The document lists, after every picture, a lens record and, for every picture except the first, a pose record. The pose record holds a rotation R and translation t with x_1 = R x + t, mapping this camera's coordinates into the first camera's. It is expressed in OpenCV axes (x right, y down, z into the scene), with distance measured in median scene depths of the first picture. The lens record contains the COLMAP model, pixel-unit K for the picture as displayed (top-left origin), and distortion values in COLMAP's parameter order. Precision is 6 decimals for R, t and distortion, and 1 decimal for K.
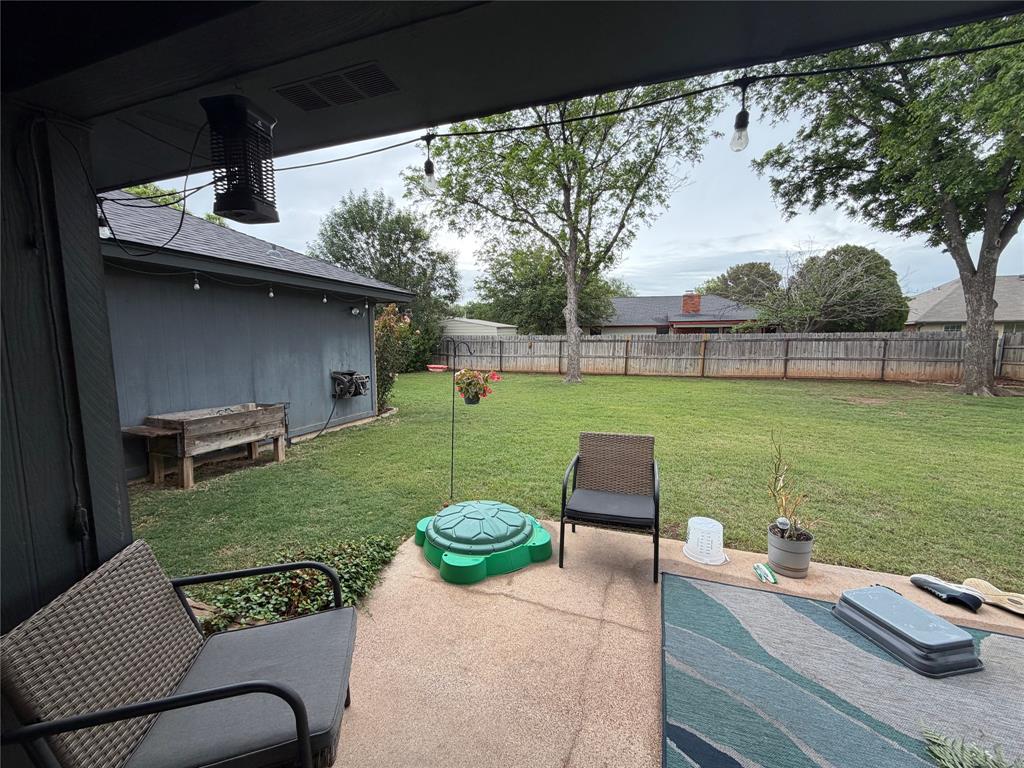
lens RADIAL K [[409.9, 0, 510.4], [0, 409.9, 383.8], [0, 0, 1]] dist [0.001513, -0.000358]
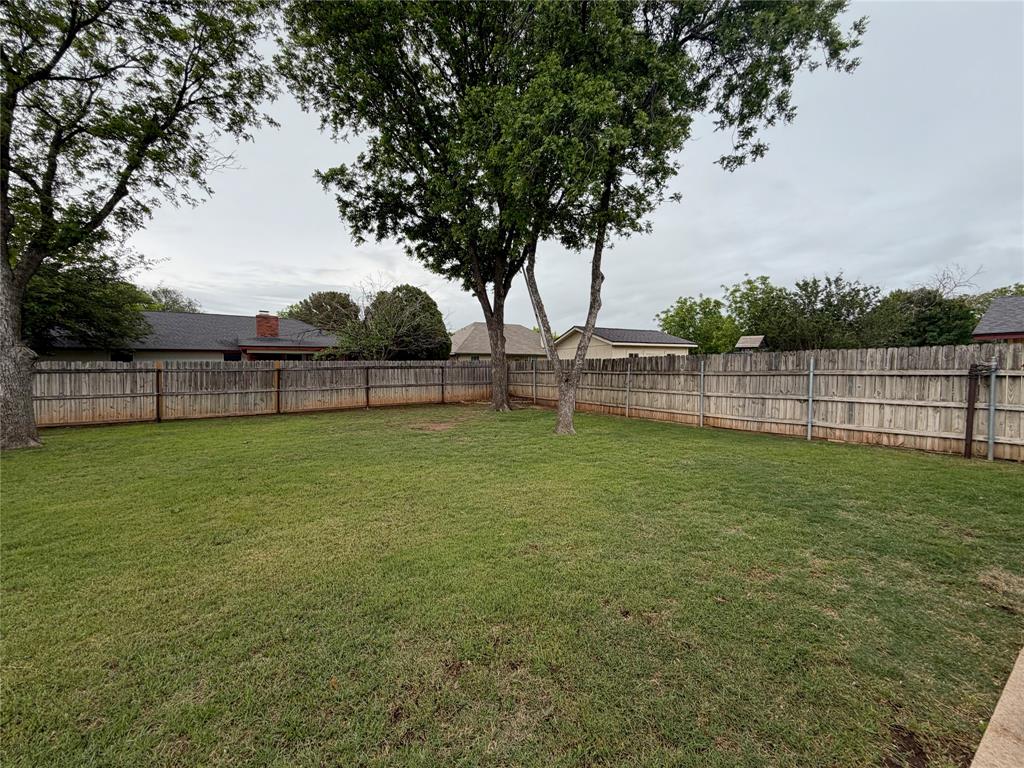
lens RADIAL K [[409.9, 0, 510.4], [0, 409.9, 383.8], [0, 0, 1]] dist [0.001513, -0.000358]
pose [[0.606307, -0.037031, 0.794368, 0.115923], [0.089354, 0.995762, -0.021780, -0.018965], [-0.790195, 0.084185, 0.607046, 0.154537]]
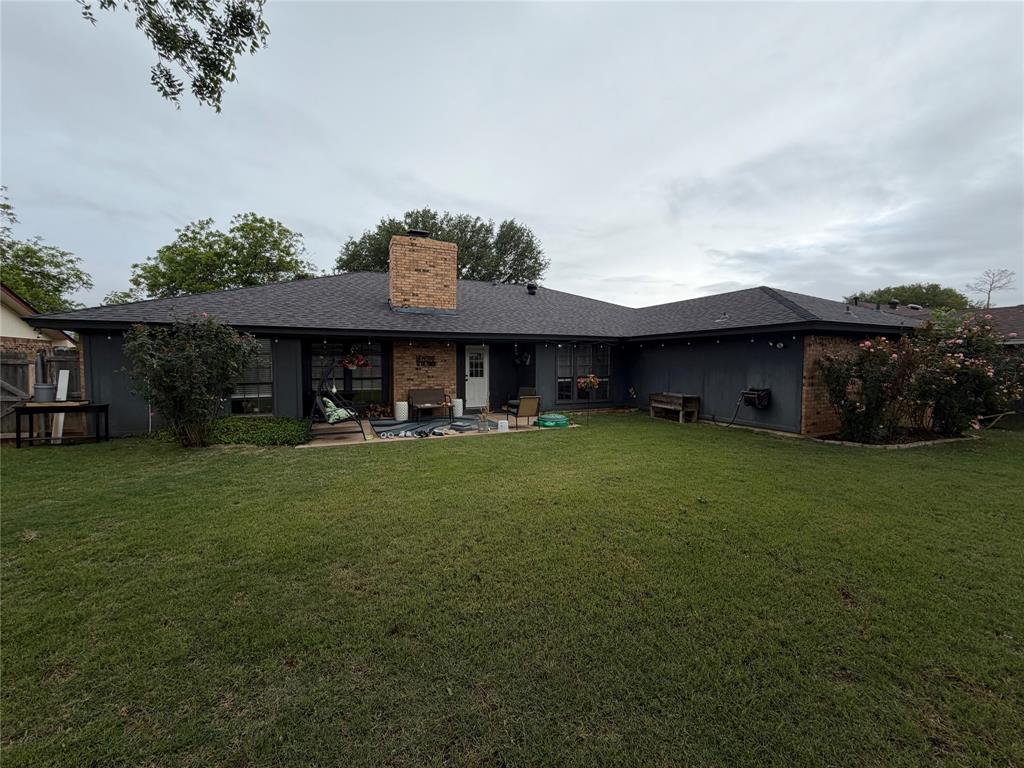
lens RADIAL K [[409.9, 0, 510.4], [0, 409.9, 383.8], [0, 0, 1]] dist [0.001513, -0.000358]
pose [[-0.716732, 0.035964, -0.696421, 0.366072], [-0.072699, 0.989374, 0.125911, -0.050838], [0.693549, 0.140873, -0.706501, 0.447705]]
